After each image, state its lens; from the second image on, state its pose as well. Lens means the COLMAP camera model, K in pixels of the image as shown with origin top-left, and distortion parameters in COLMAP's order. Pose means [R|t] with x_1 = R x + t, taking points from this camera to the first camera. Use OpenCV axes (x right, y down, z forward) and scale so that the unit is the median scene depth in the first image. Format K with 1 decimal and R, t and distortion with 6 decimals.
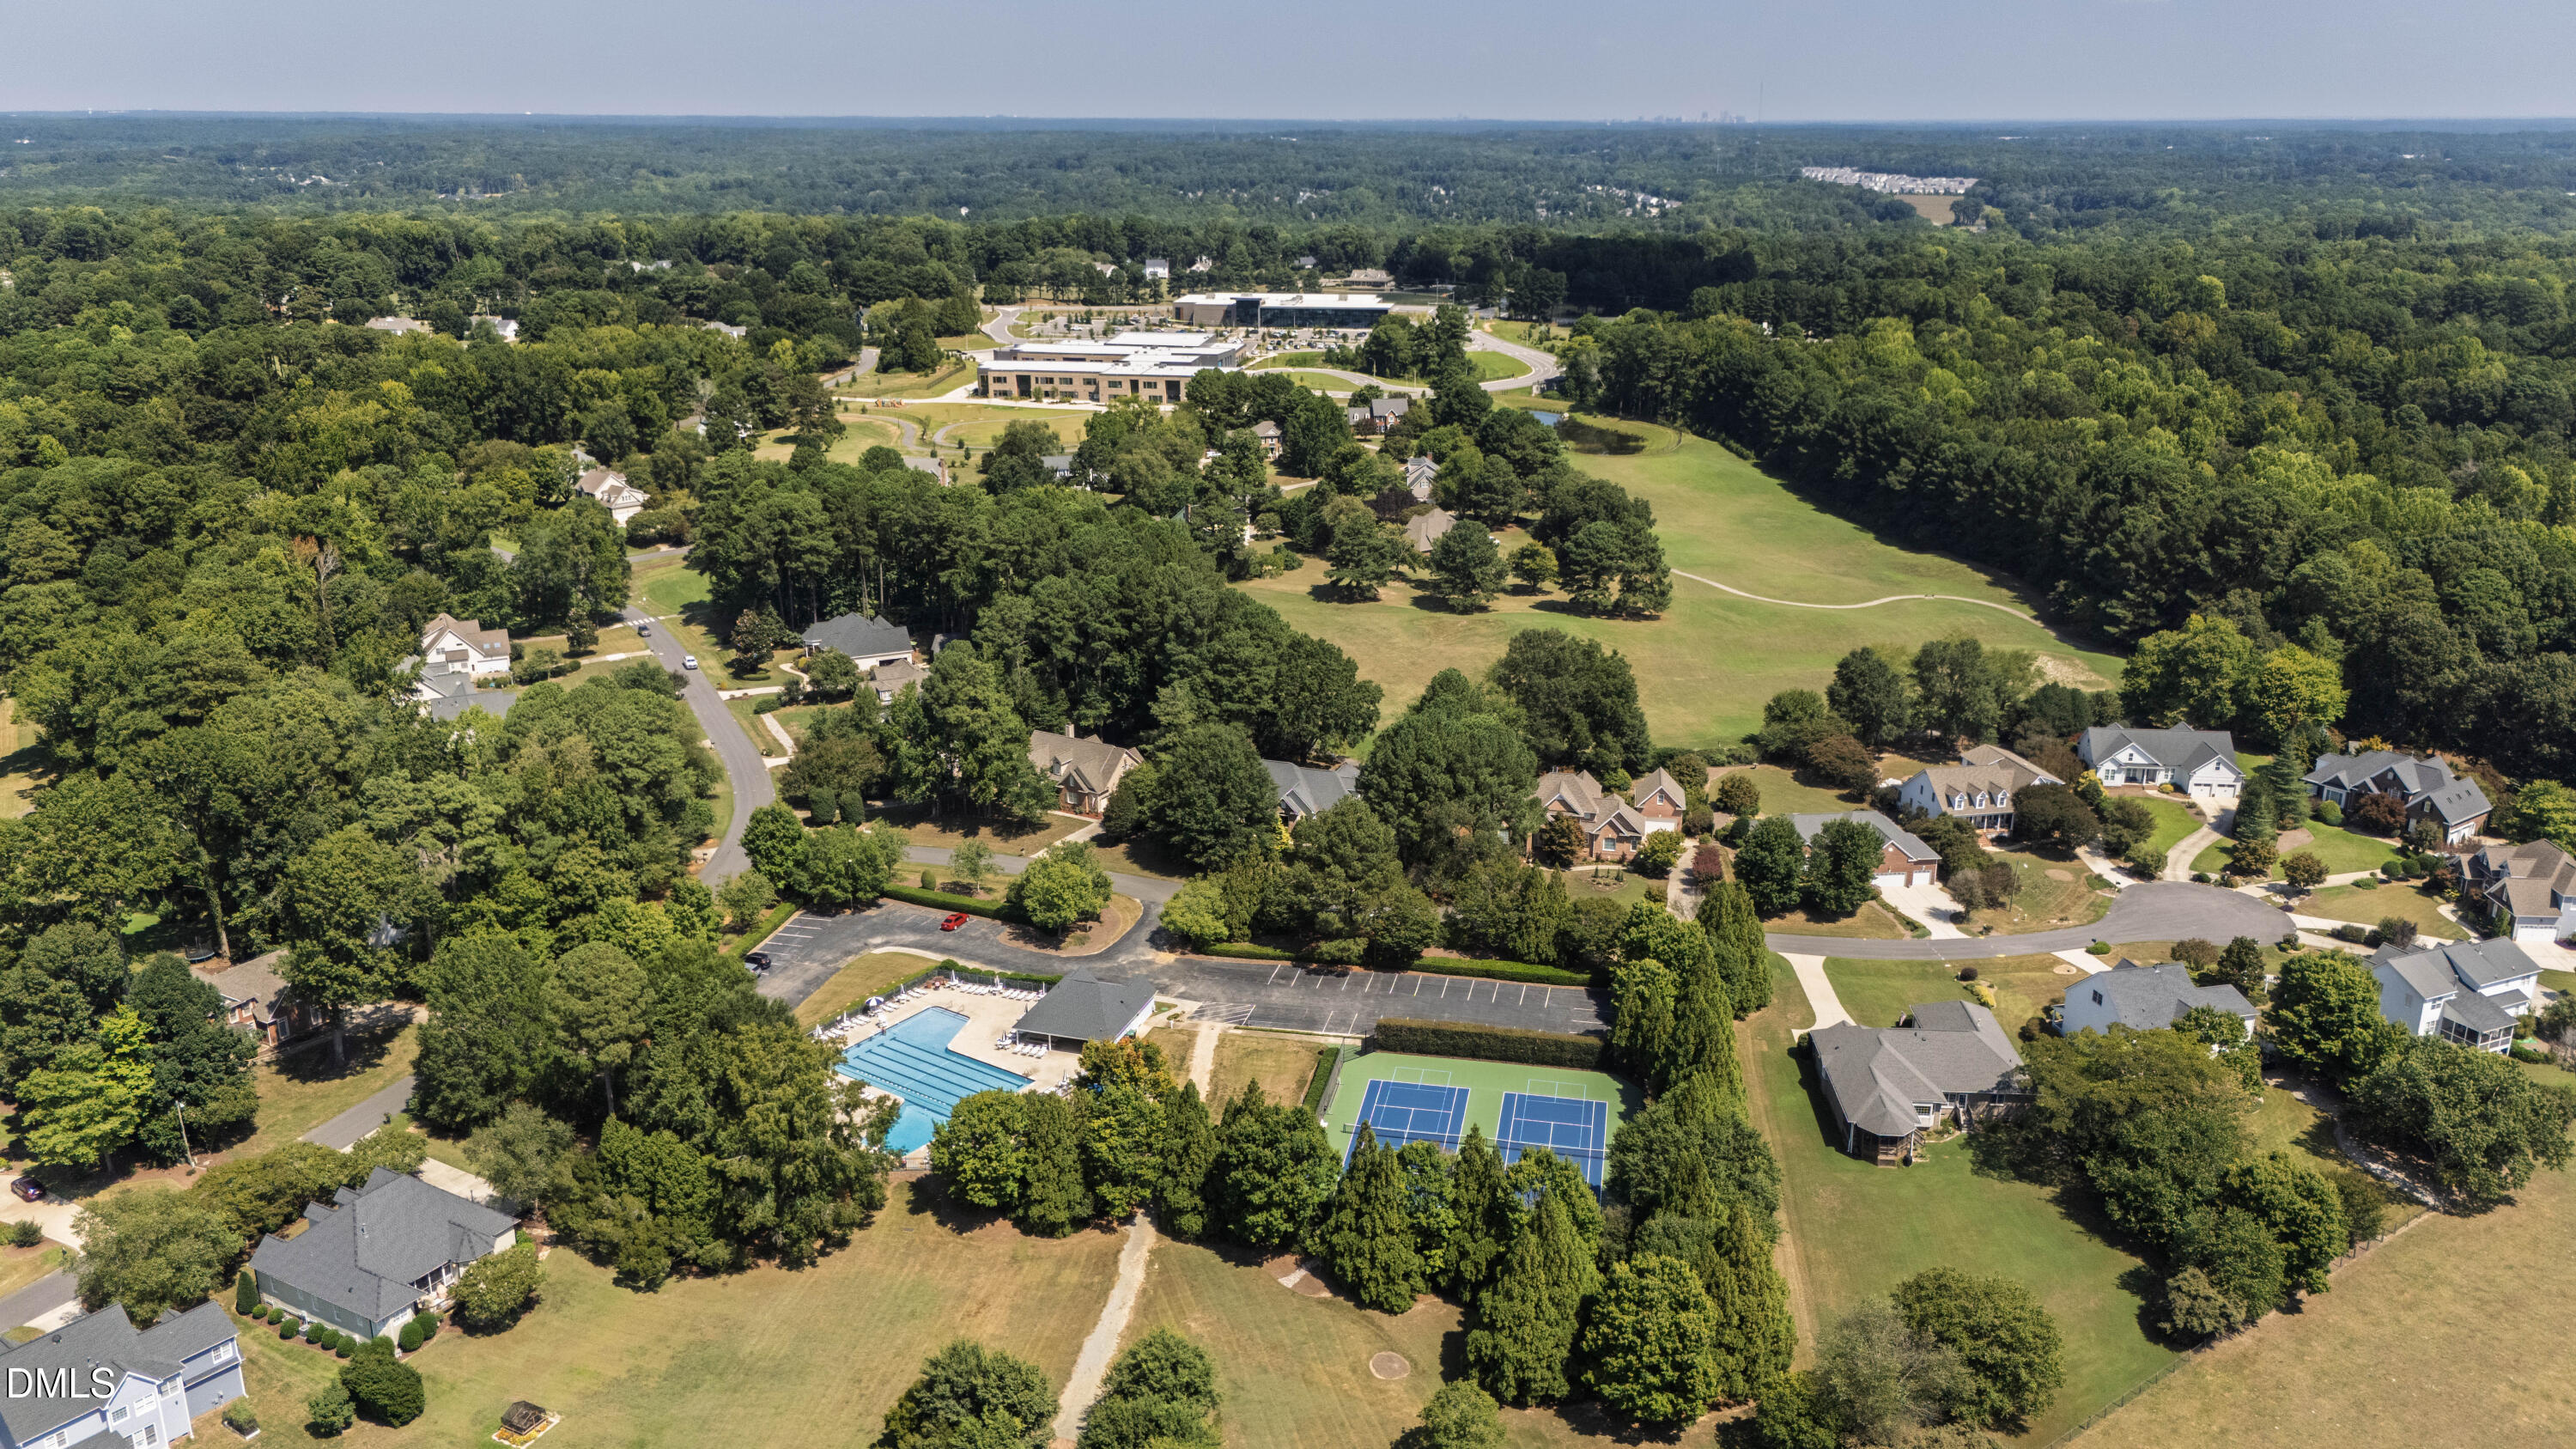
lens RADIAL K [[1890.8, 0, 1287.6], [0, 1890.8, 726.6], [0, 0, 1]] dist [0.083059, -0.070985]
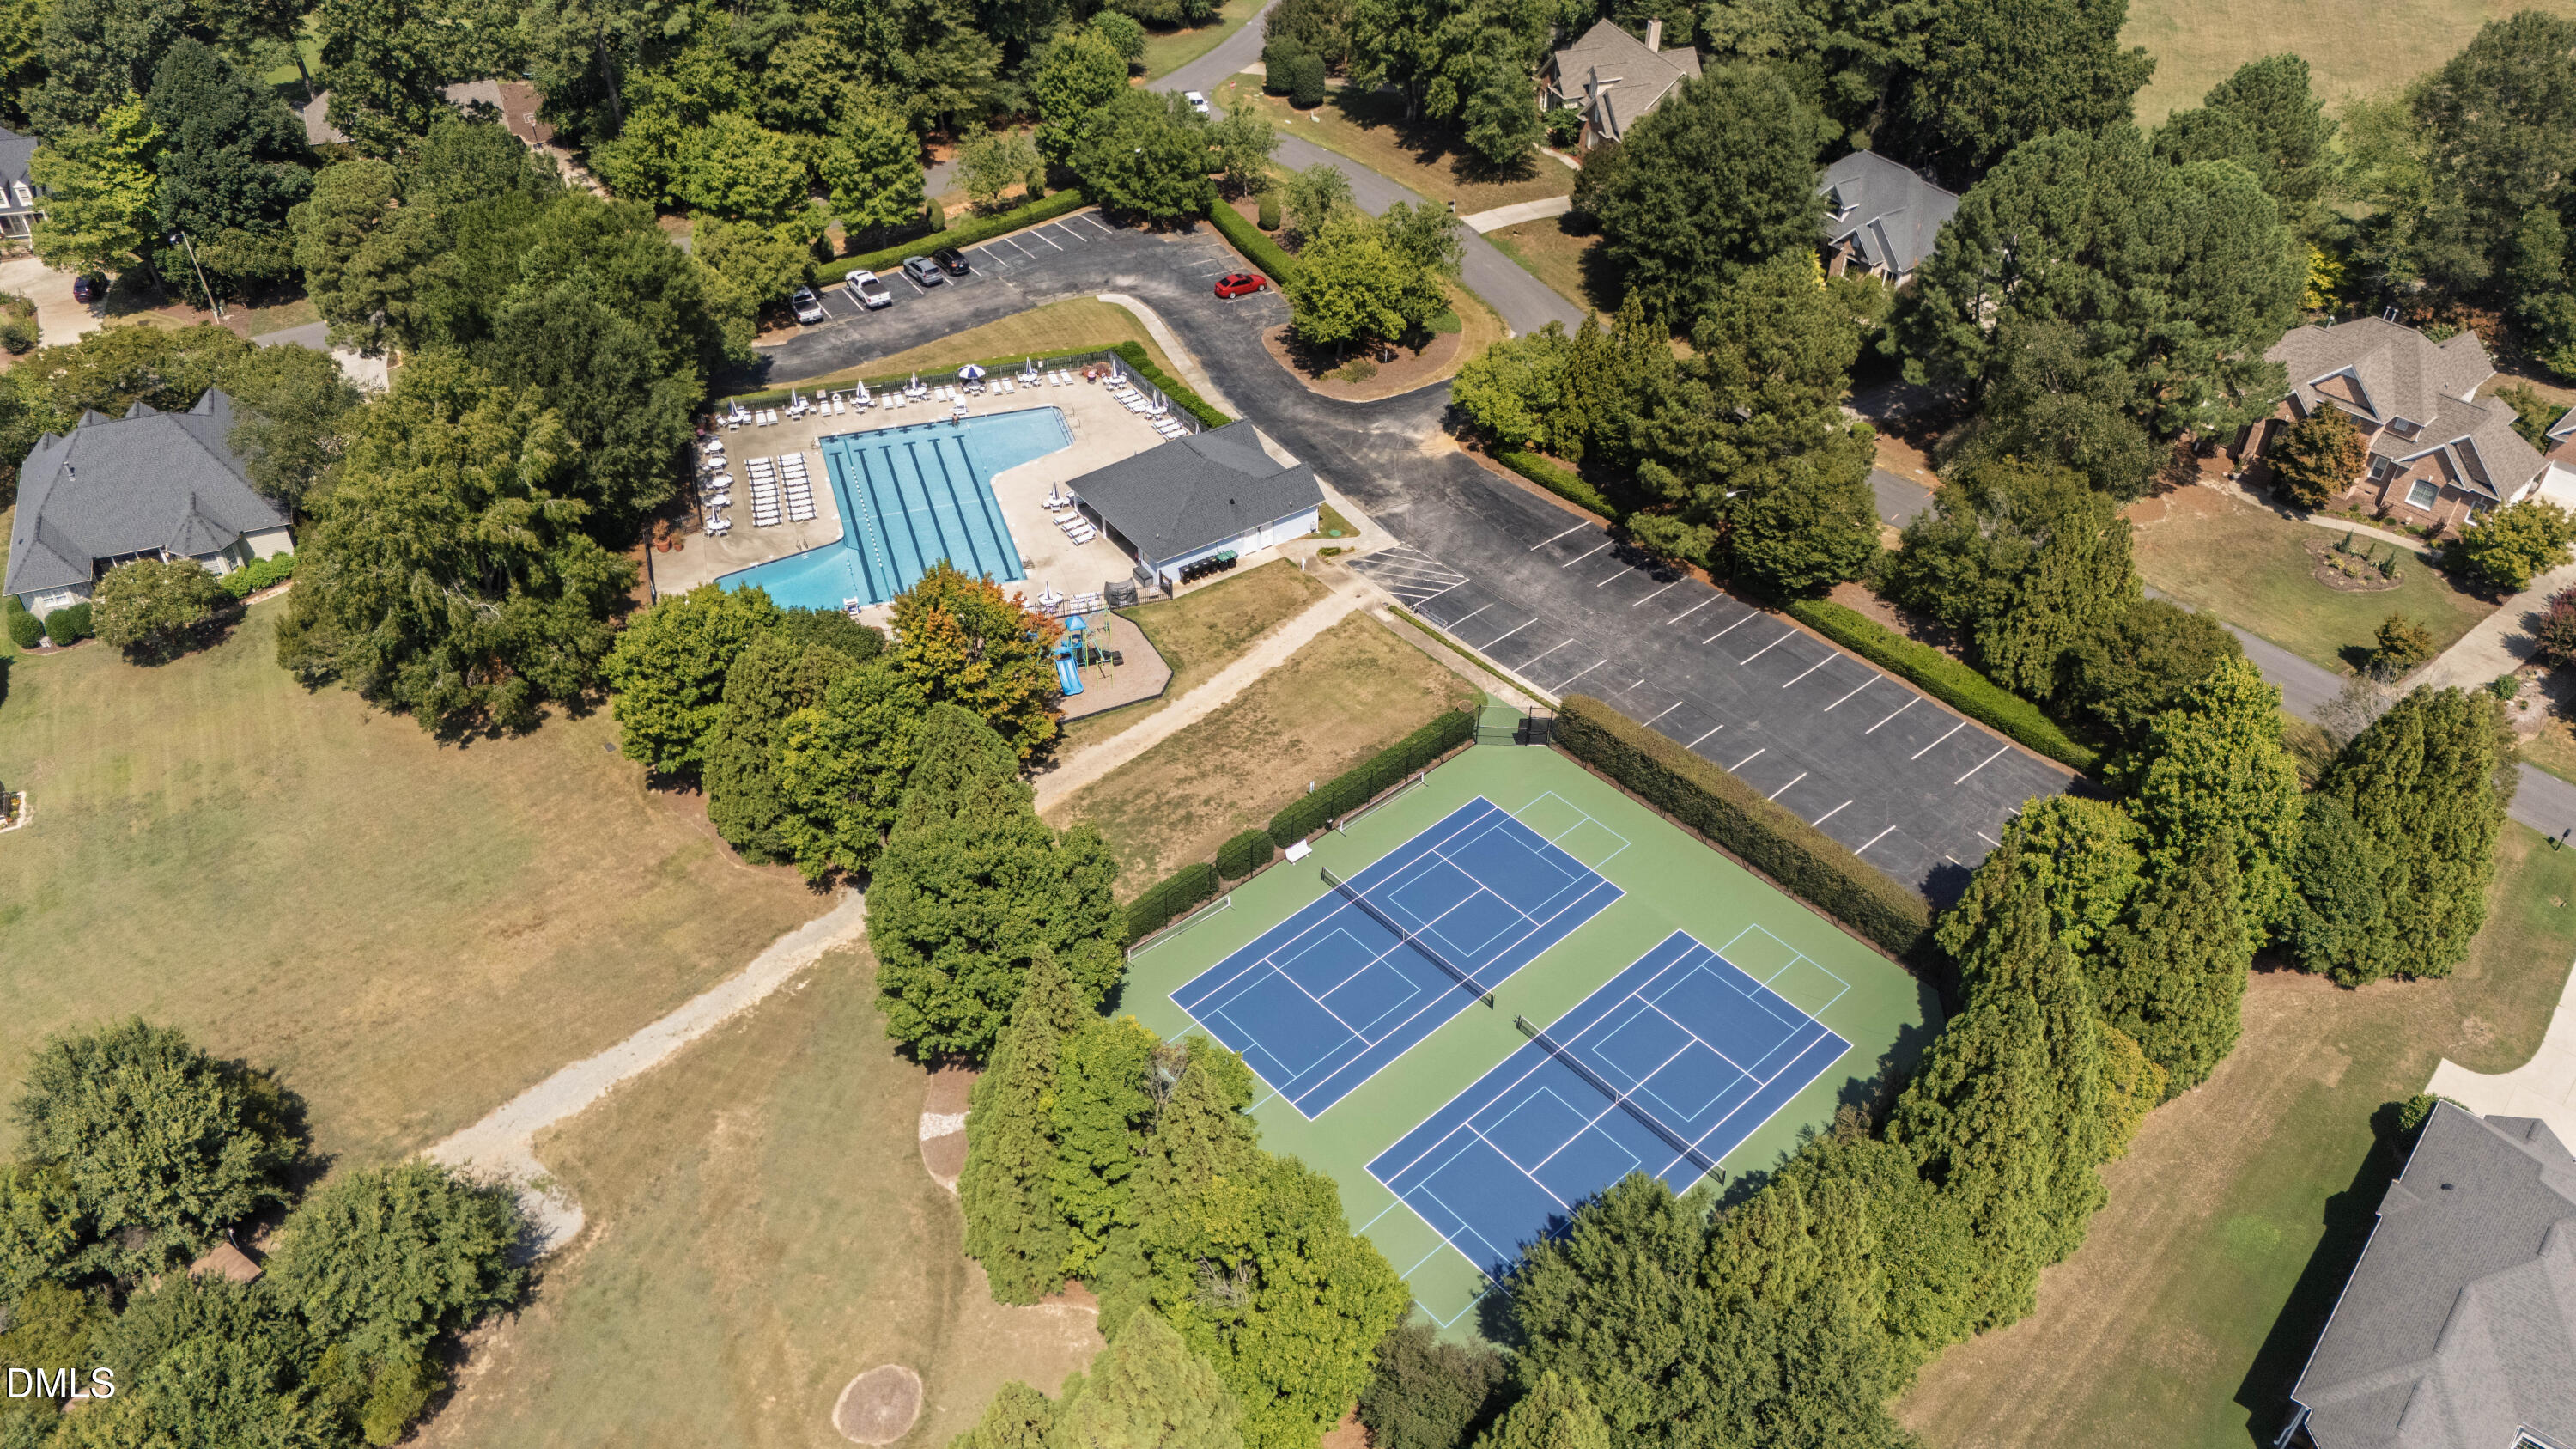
lens RADIAL K [[1890.8, 0, 1292.4], [0, 1890.8, 724.3], [0, 0, 1]] dist [0.083059, -0.070985]
pose [[0.809460, 0.381358, -0.446476, 0.189436], [-0.197438, 0.892880, 0.404701, -0.031123], [0.552986, -0.239438, 0.798045, 0.449274]]
